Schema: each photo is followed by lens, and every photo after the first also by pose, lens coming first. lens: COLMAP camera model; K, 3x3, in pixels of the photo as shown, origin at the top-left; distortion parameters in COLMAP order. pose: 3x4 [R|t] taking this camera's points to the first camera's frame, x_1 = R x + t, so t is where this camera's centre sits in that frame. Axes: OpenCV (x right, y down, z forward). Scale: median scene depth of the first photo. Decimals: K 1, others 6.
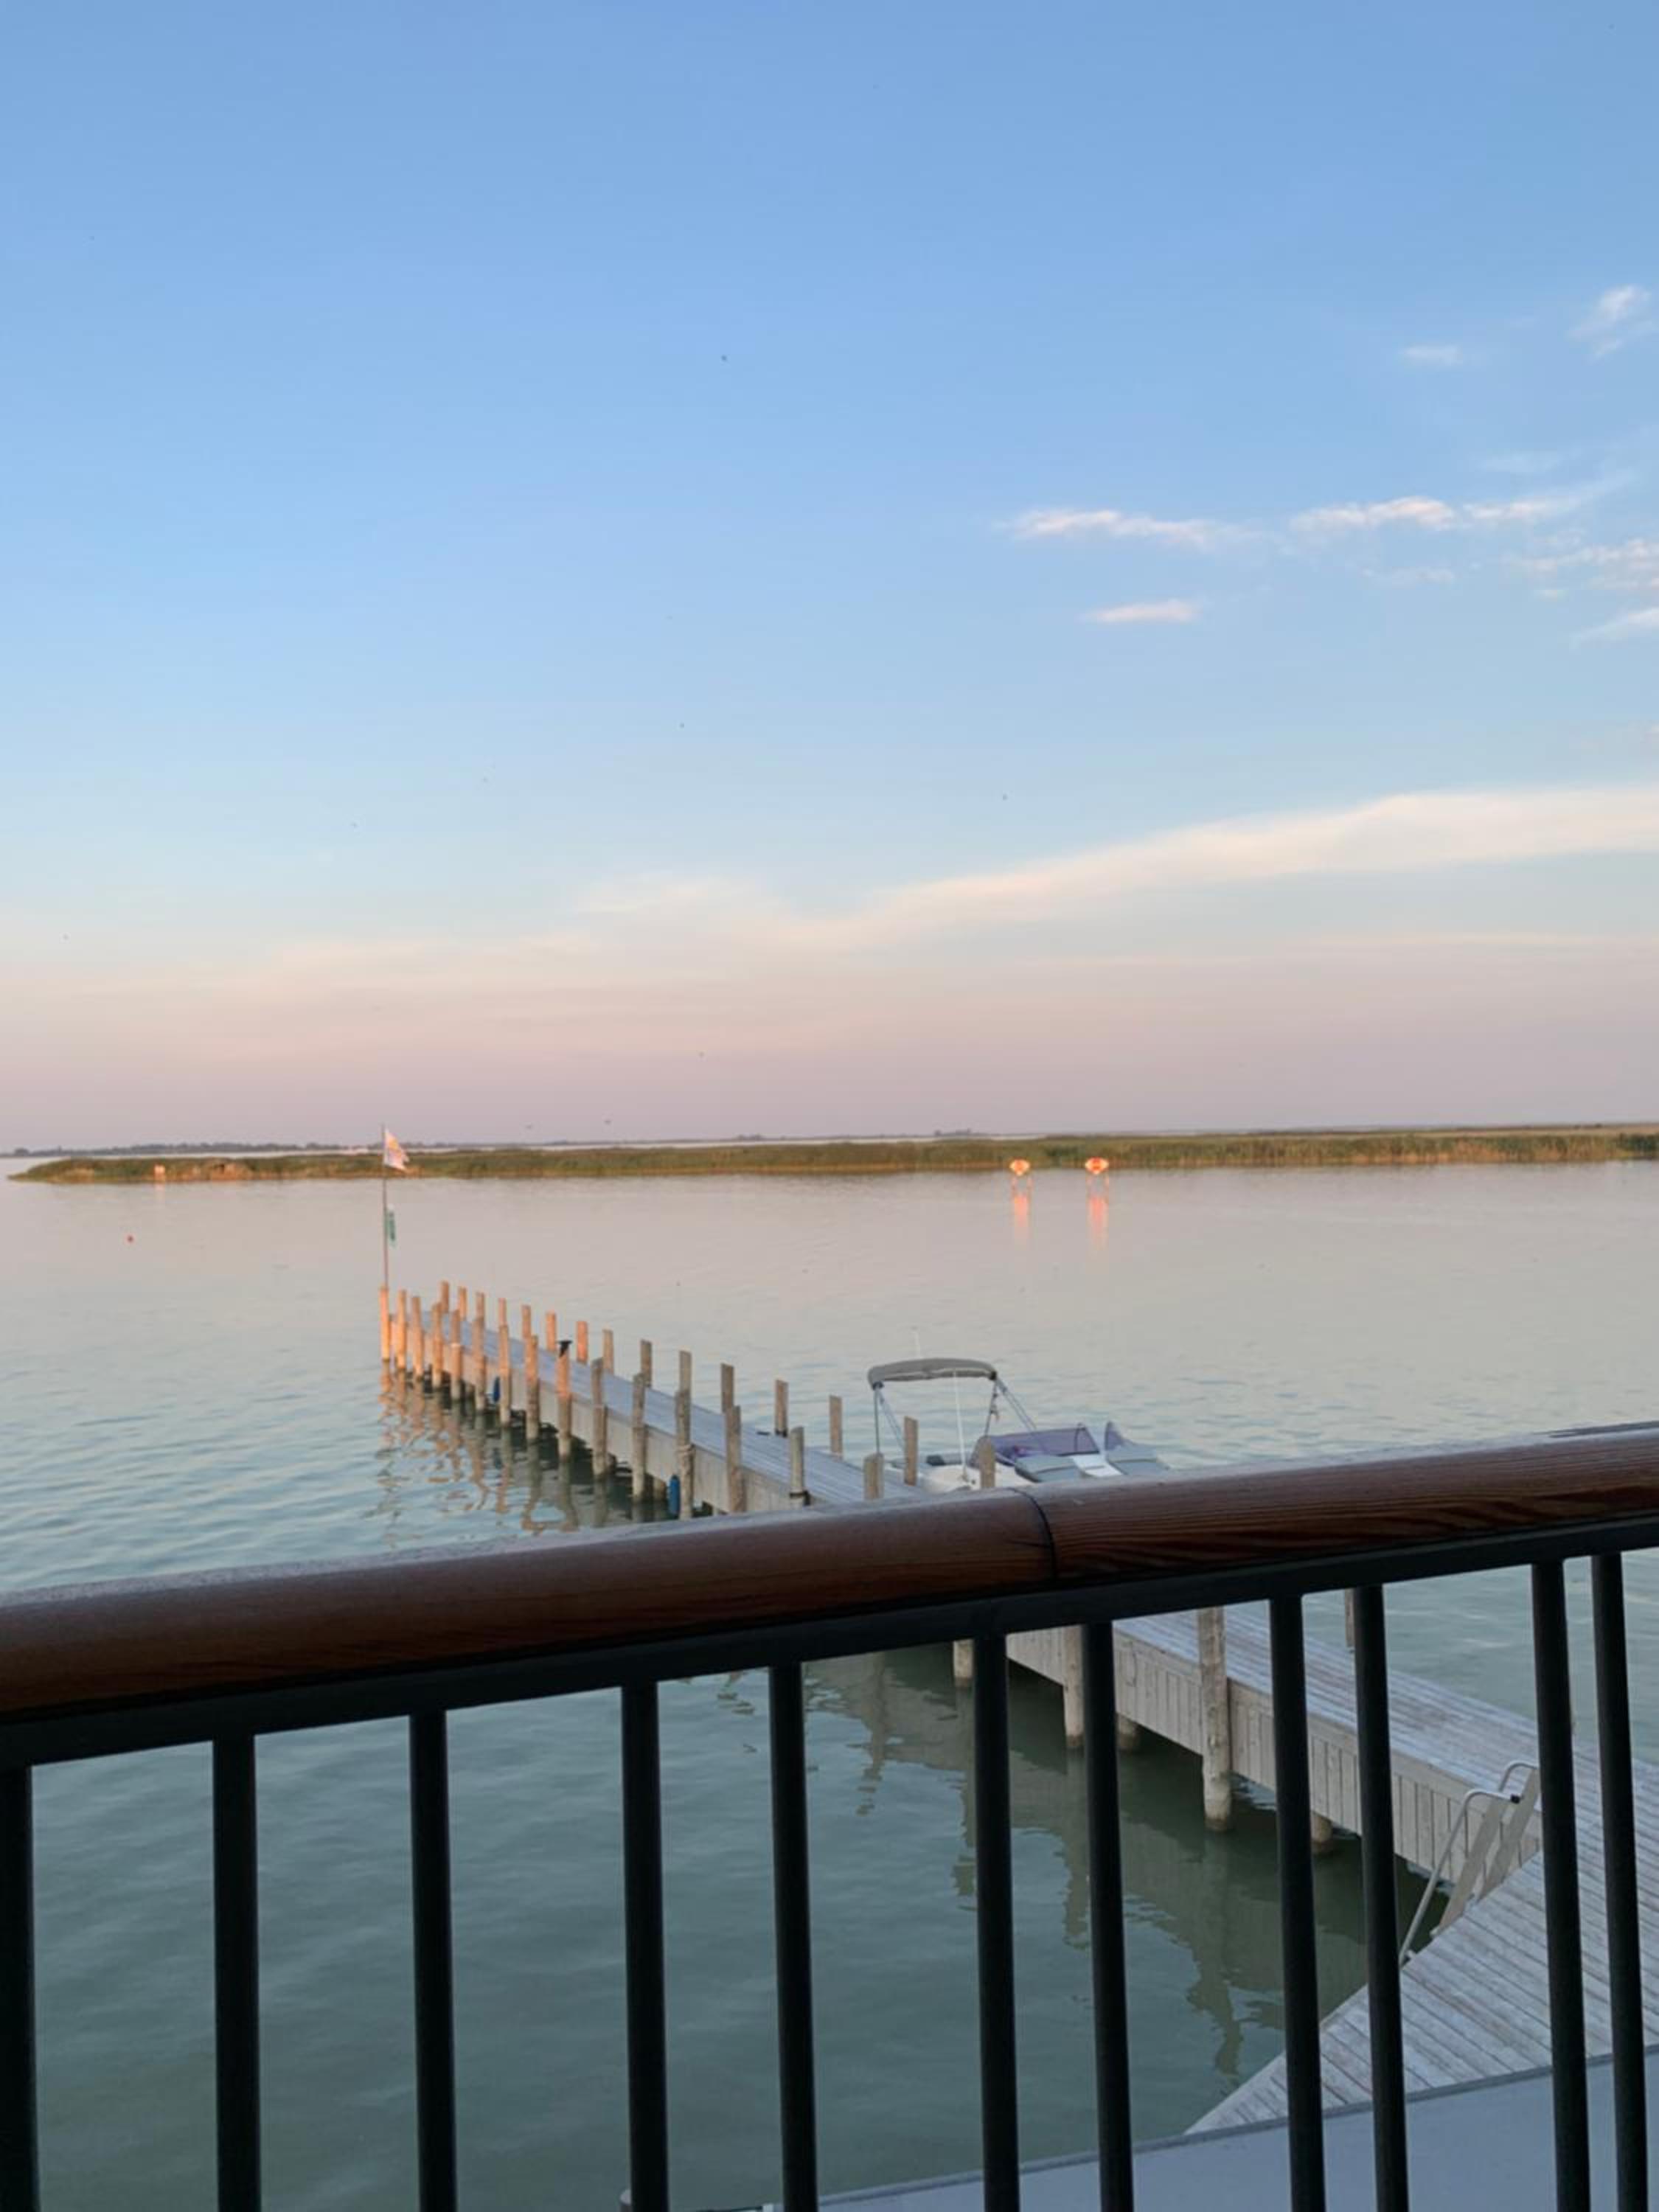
lens RADIAL K [[1703.1, 0, 829.5], [0, 1703.1, 1106.0], [0, 0, 1]] dist [0.094868, -0.181223]
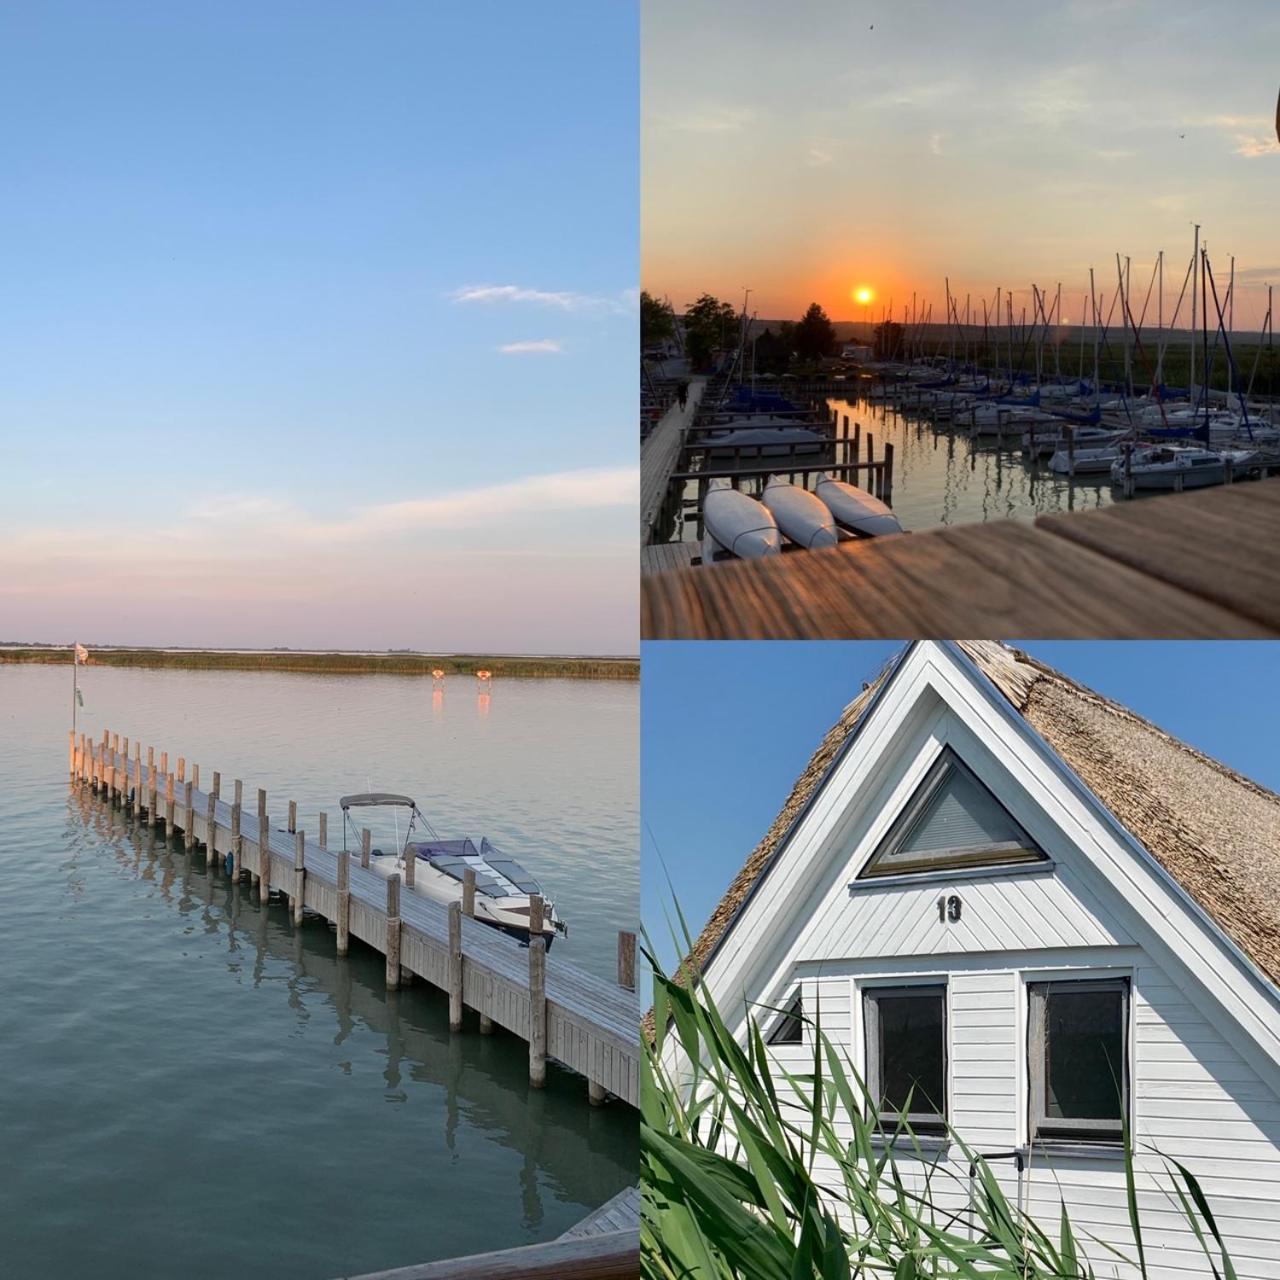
lens RADIAL K [[2543.2, 0, 640.0], [0, 2543.2, 640.0], [0, 0, 1]] dist [0.038924, 0.225886]
pose [[0.958898, 0.040421, 0.280858, -0.383408], [-0.044711, 0.998960, 0.008881, -0.025568], [-0.280207, -0.021074, 0.959708, -1.359670]]
